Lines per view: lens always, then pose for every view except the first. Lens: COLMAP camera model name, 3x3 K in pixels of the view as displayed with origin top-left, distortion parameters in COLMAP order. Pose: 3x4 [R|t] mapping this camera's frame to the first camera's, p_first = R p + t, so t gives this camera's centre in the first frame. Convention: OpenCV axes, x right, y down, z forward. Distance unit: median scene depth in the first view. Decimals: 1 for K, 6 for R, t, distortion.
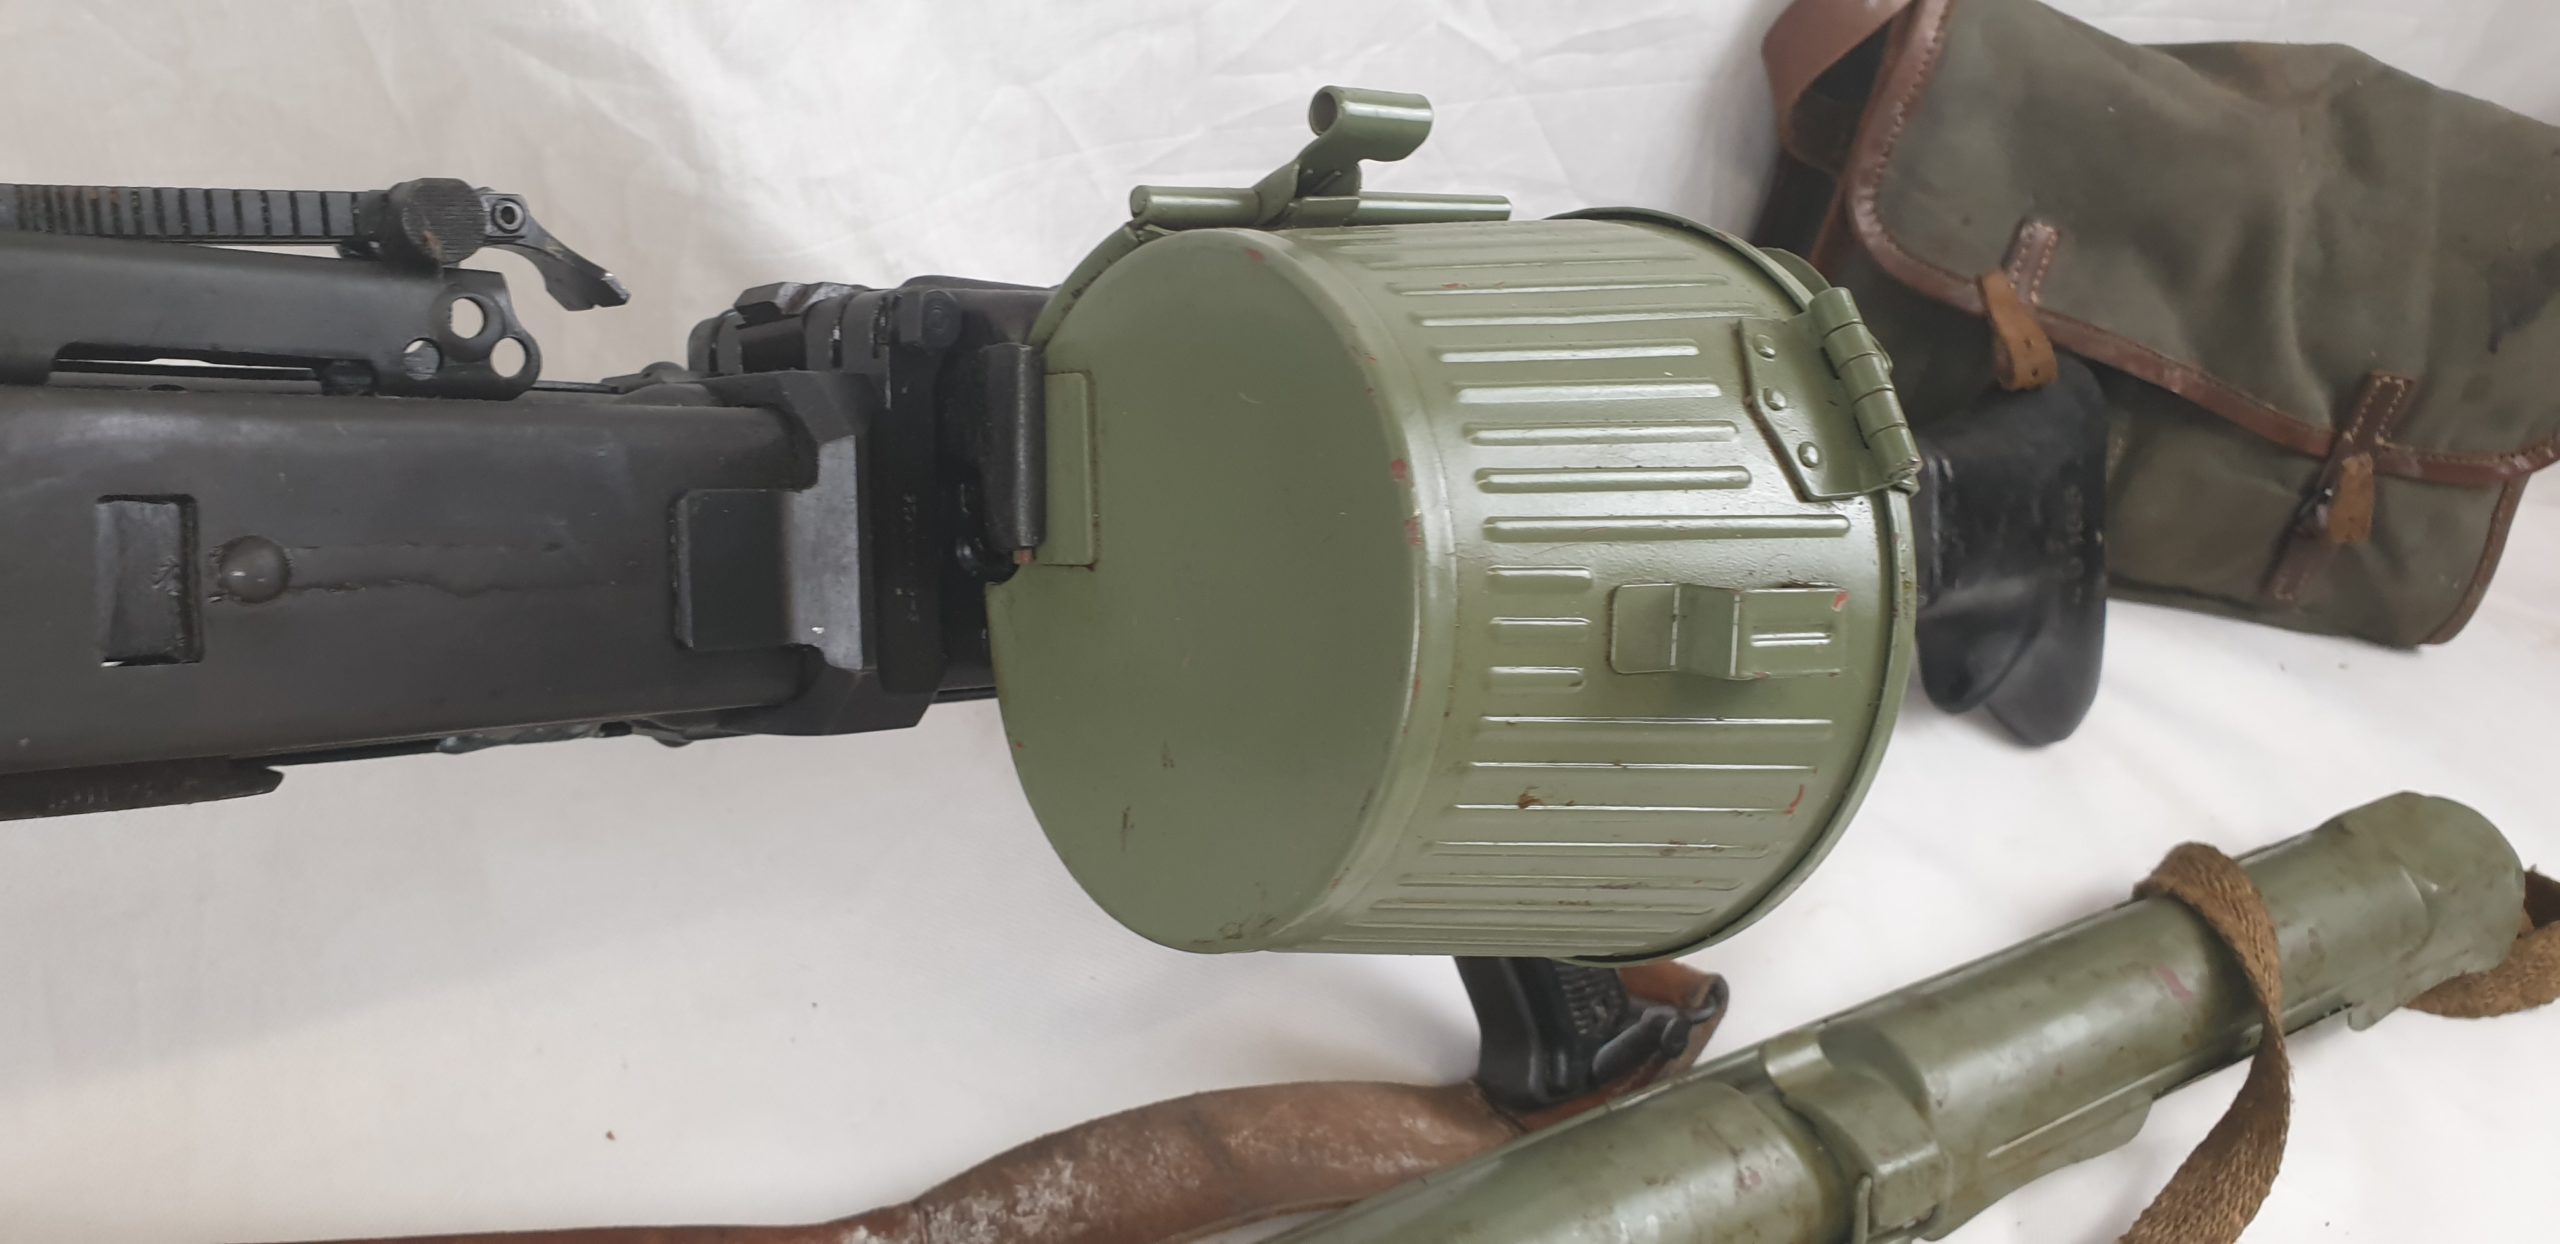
lens RADIAL K [[2018.4, 0, 1274.6], [0, 2018.4, 639.1], [0, 0, 1]] dist [-0.000216, 0.013473]
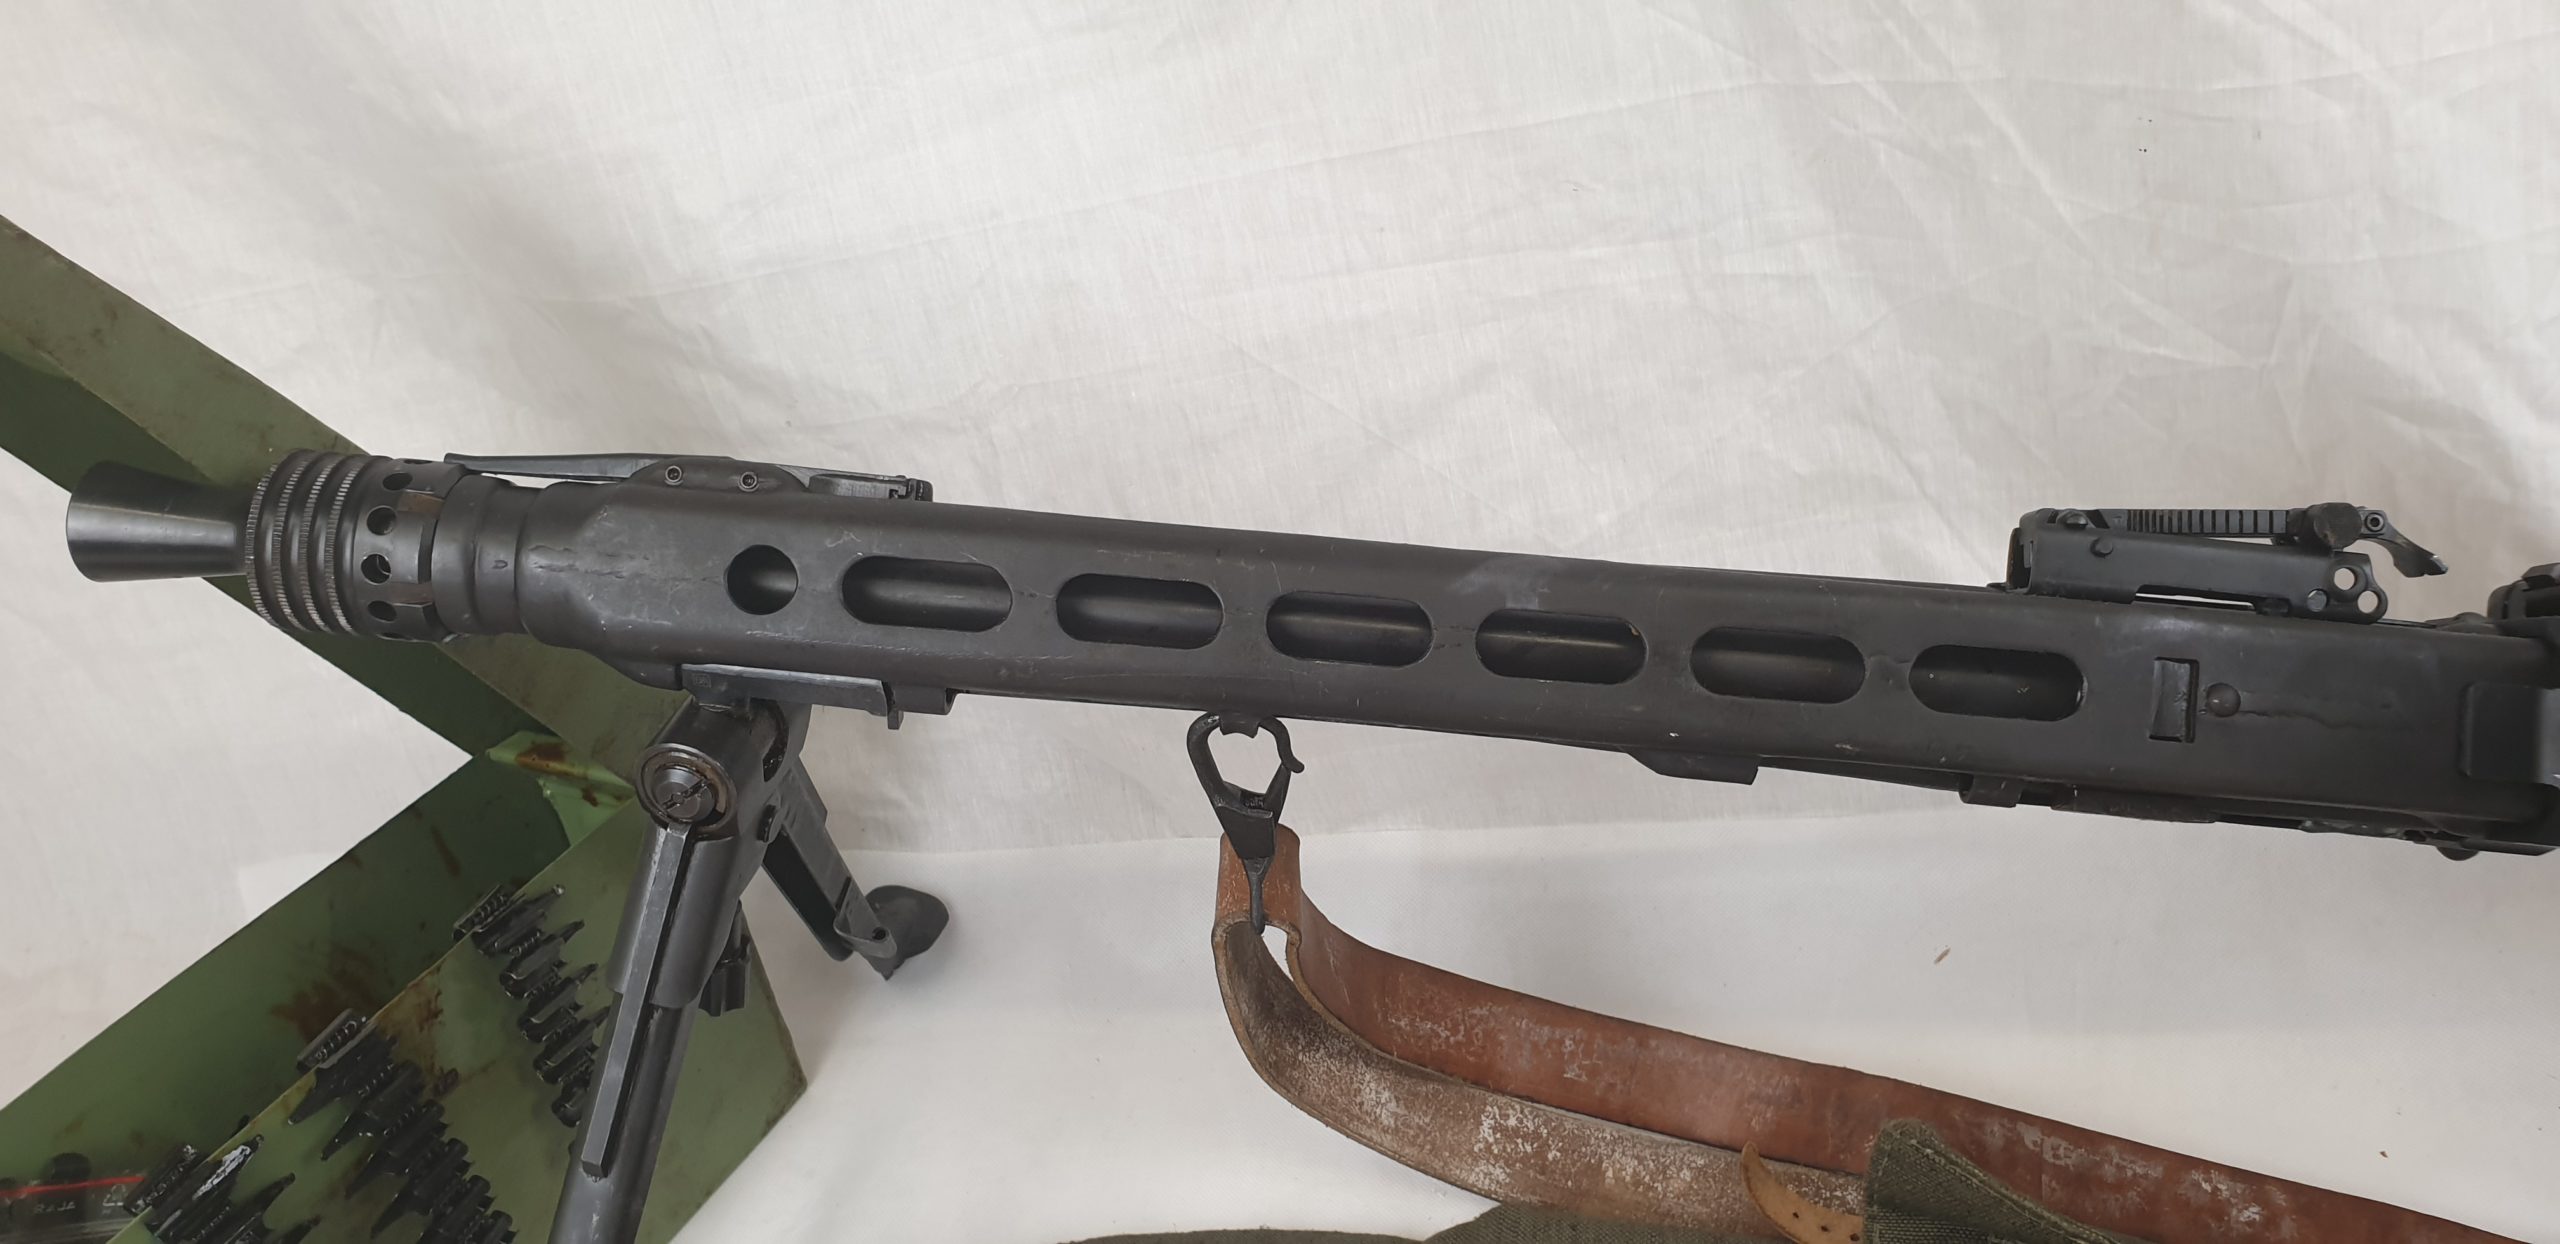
lens RADIAL K [[2018.4, 0, 1276.7], [0, 2018.4, 602.7], [0, 0, 1]] dist [-0.000216, 0.013473]
pose [[0.669894, 0.029291, -0.741879, 0.253646], [-0.143465, 0.985496, -0.090635, 0.138361], [0.728464, 0.167149, 0.664380, -0.754918]]
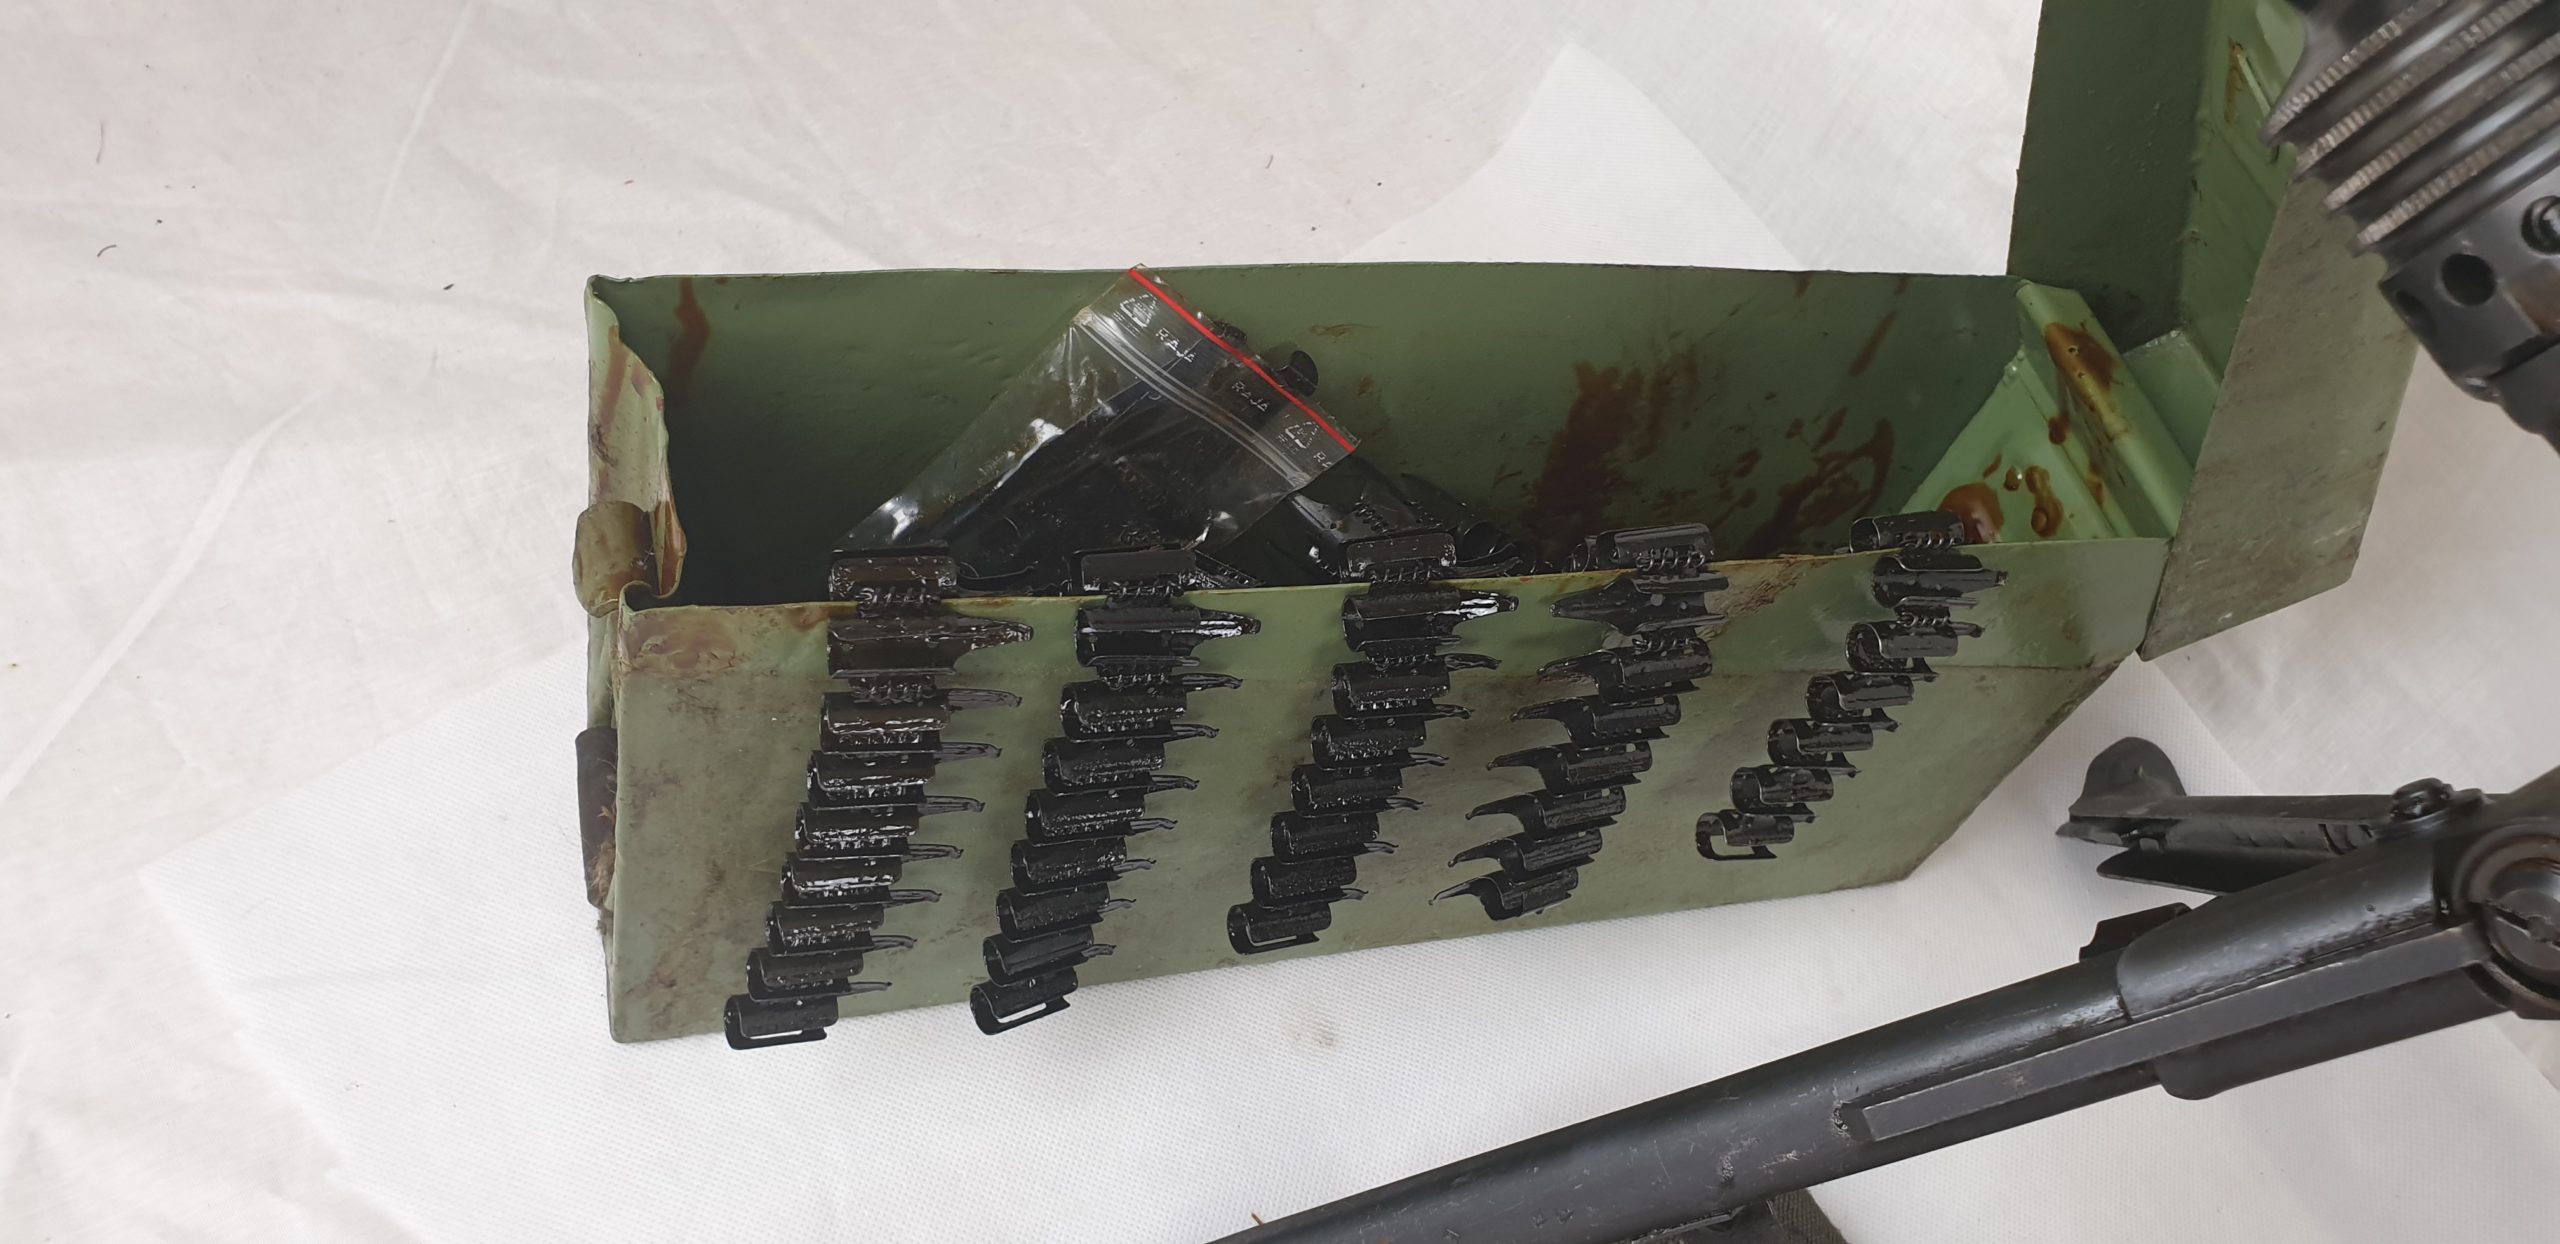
lens RADIAL K [[2018.4, 0, 1204.5], [0, 2018.4, 629.5], [0, 0, 1]] dist [-0.000216, 0.013473]
pose [[0.037034, 0.630081, -0.775646, -0.647705], [-0.777661, 0.505628, 0.373608, 0.262275], [0.627592, 0.589354, 0.508715, -0.865884]]
